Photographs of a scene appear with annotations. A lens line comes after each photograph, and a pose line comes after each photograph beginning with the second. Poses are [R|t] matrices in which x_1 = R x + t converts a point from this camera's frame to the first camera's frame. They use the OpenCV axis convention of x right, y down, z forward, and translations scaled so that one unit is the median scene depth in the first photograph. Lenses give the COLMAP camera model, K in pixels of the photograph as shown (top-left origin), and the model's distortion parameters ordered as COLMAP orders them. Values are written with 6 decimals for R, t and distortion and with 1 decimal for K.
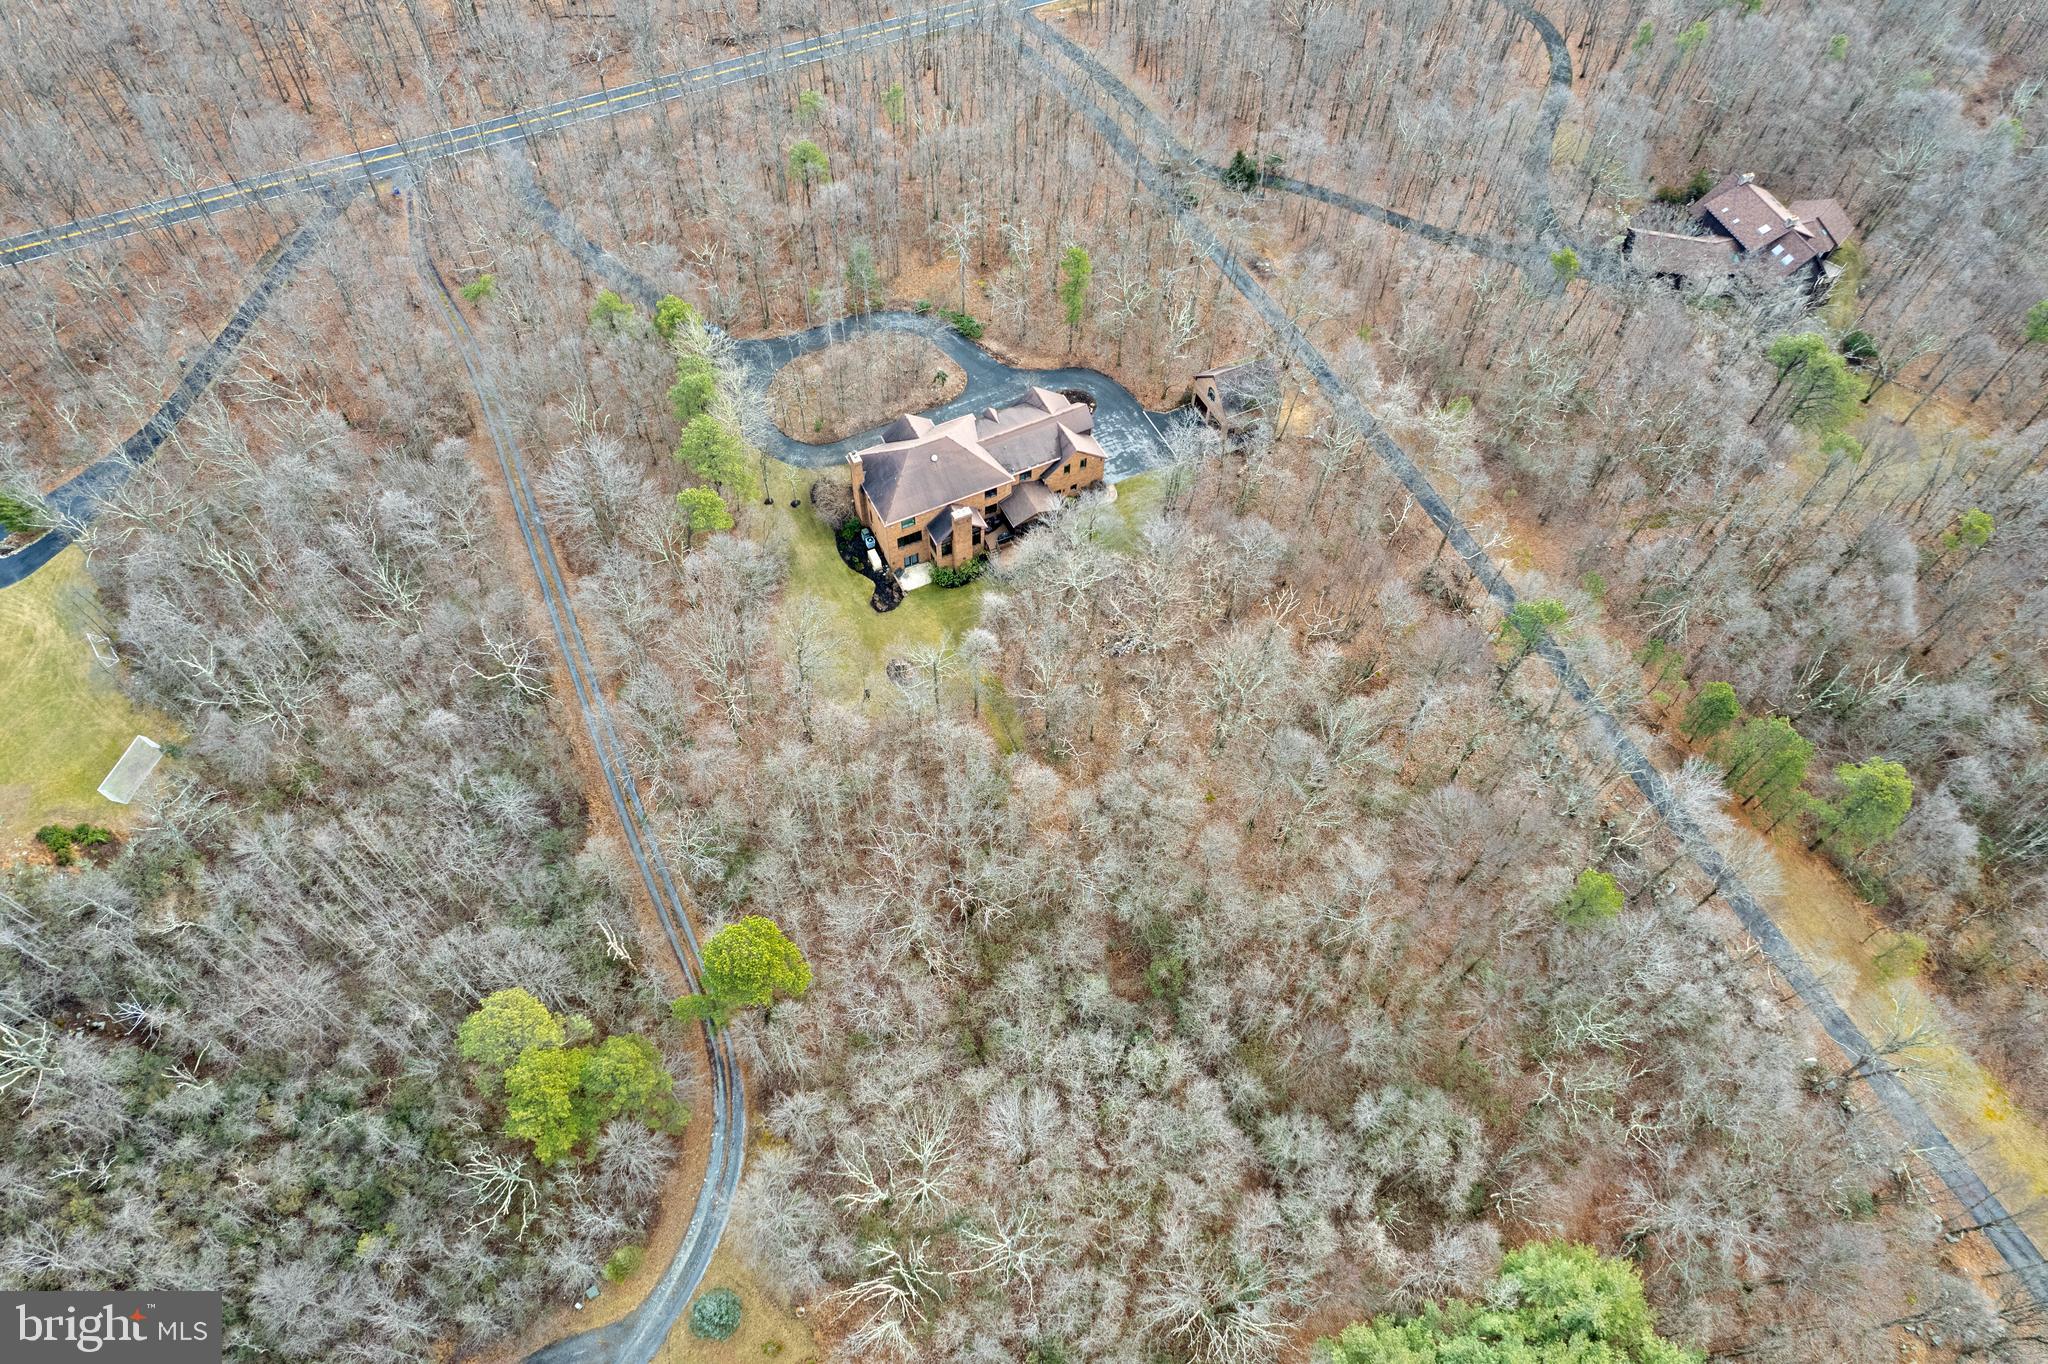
lens RADIAL K [[1298.8, 0, 1016.8], [0, 1298.8, 670.4], [0, 0, 1]] dist [-0.029307, 0.028129]
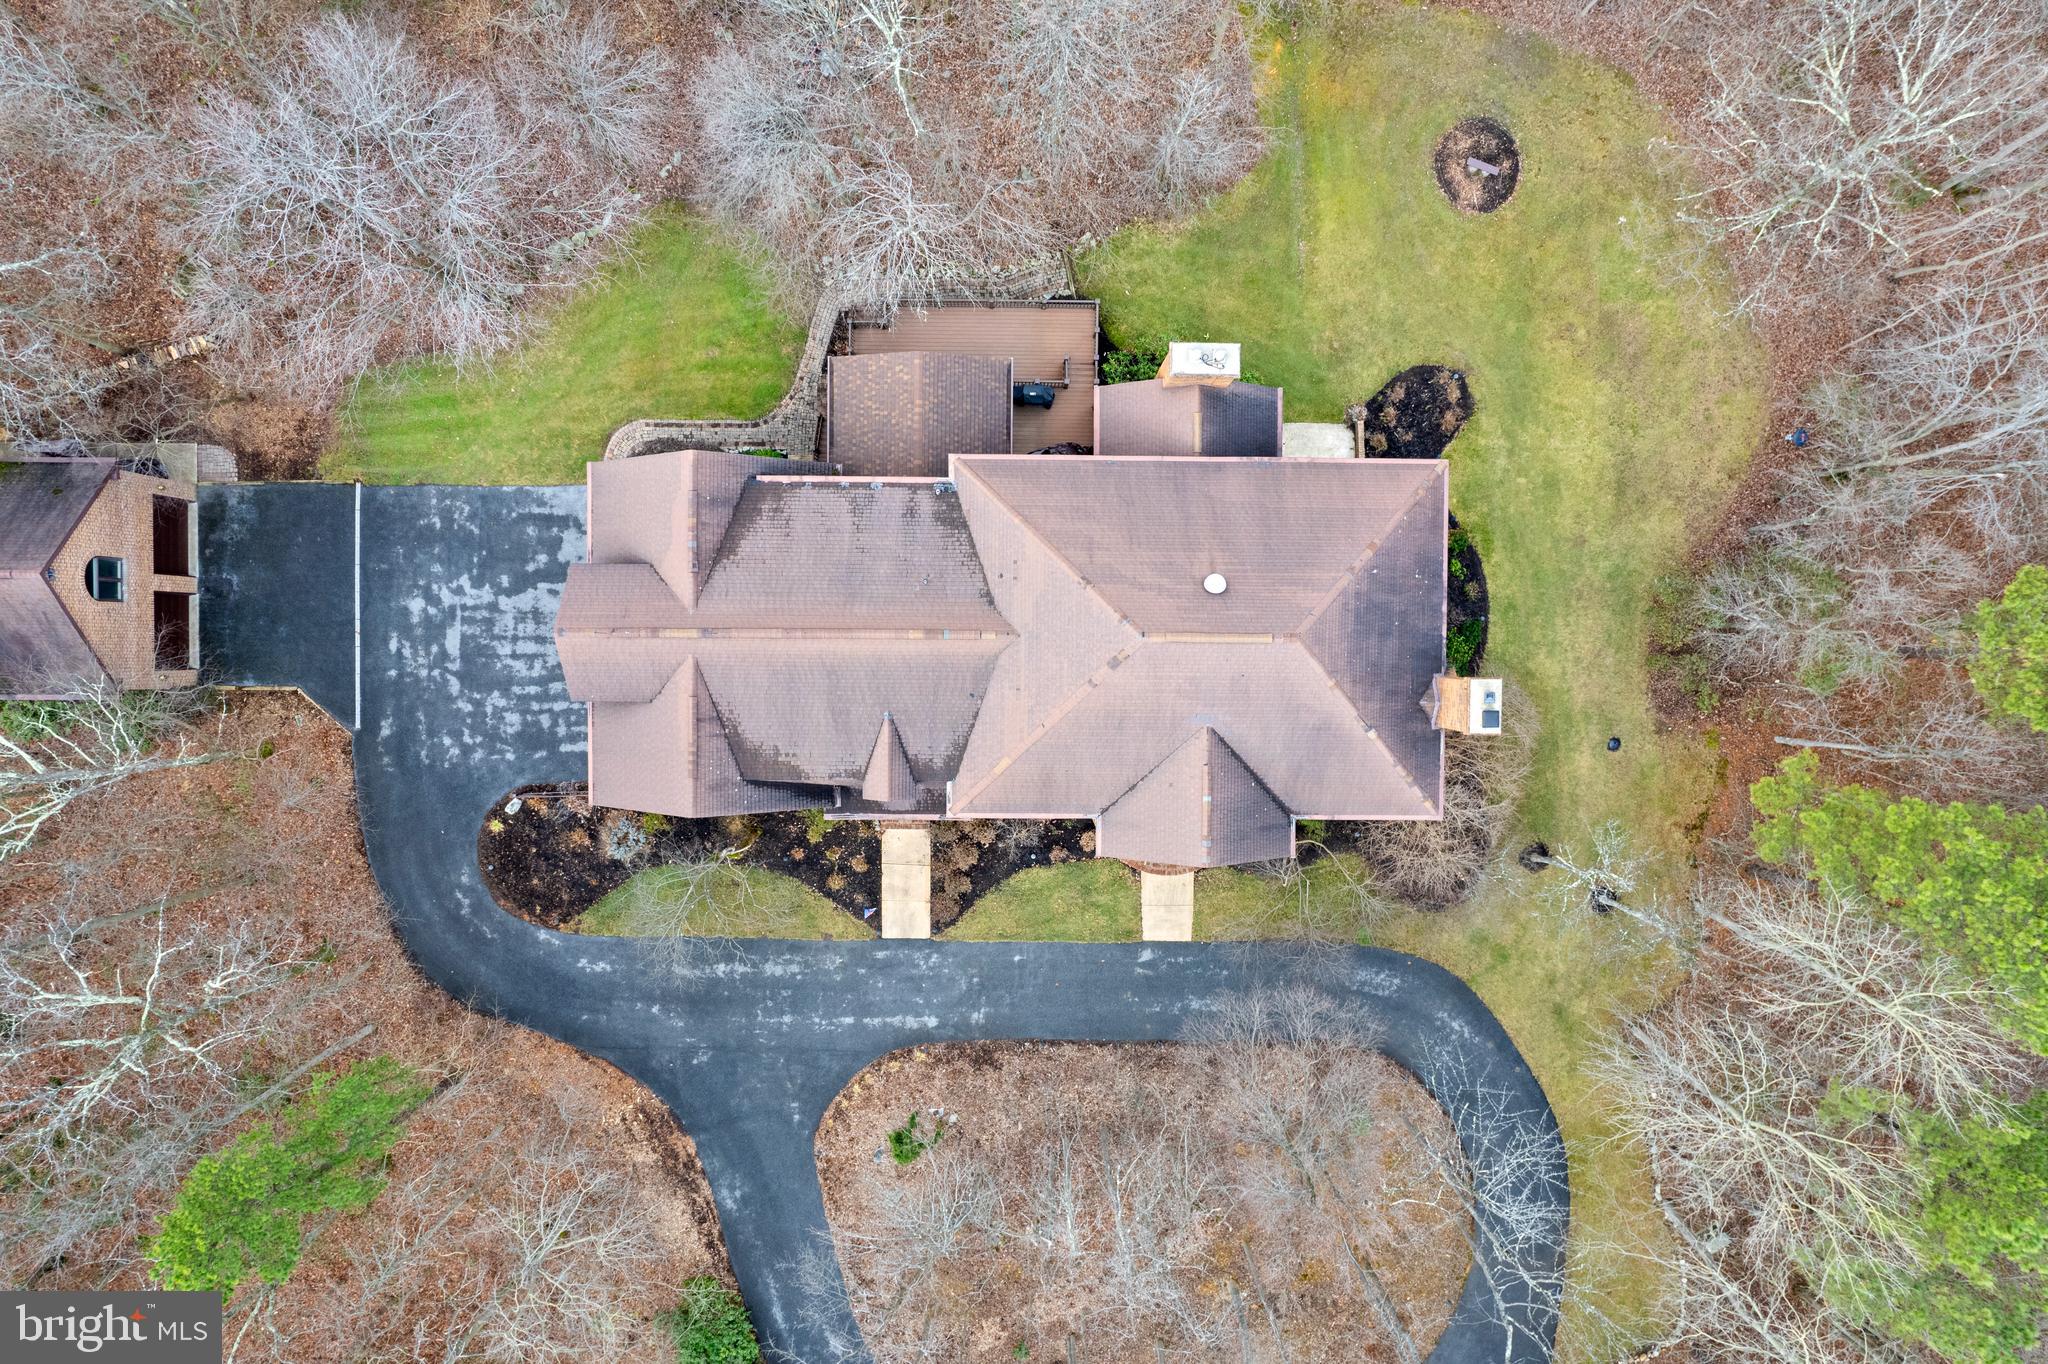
lens RADIAL K [[1298.8, 0, 1014.7], [0, 1298.8, 681.9], [0, 0, 1]] dist [-0.029307, 0.028129]
pose [[-0.895181, -0.444012, -0.038790, -0.024200], [0.358586, -0.769165, 0.528963, -0.321964], [-0.264702, 0.459608, 0.847758, 0.768686]]
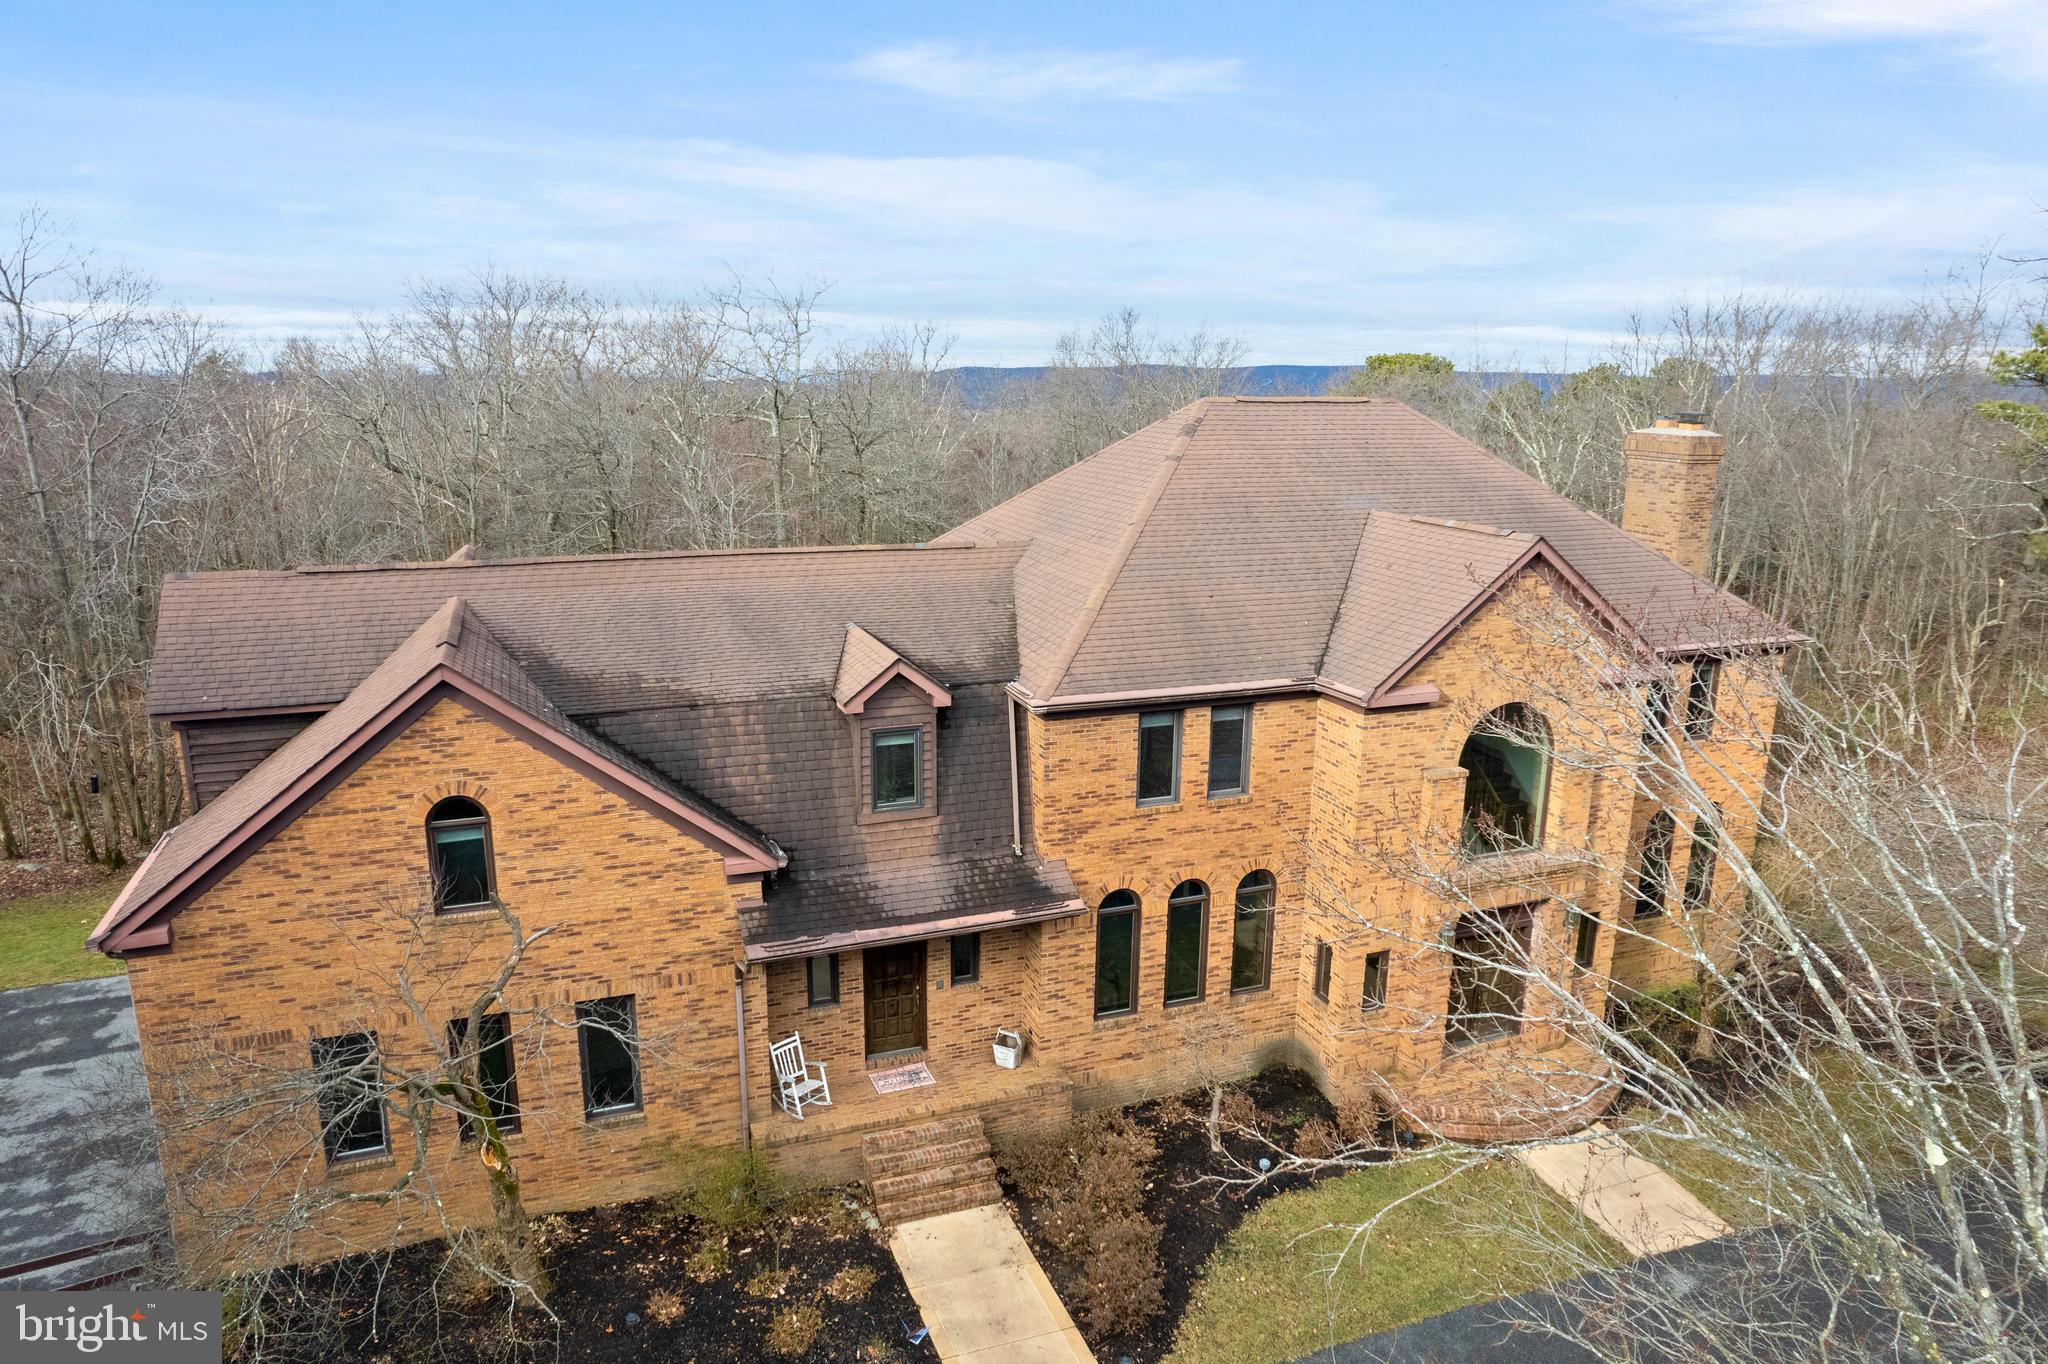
lens RADIAL K [[1298.8, 0, 1025.6], [0, 1298.8, 679.7], [0, 0, 1]] dist [-0.029307, 0.028129]
pose [[-0.995910, -0.043796, 0.079026, -0.044597], [0.060470, 0.326791, 0.943160, -0.323450], [-0.067131, 0.944081, -0.322806, 1.061211]]
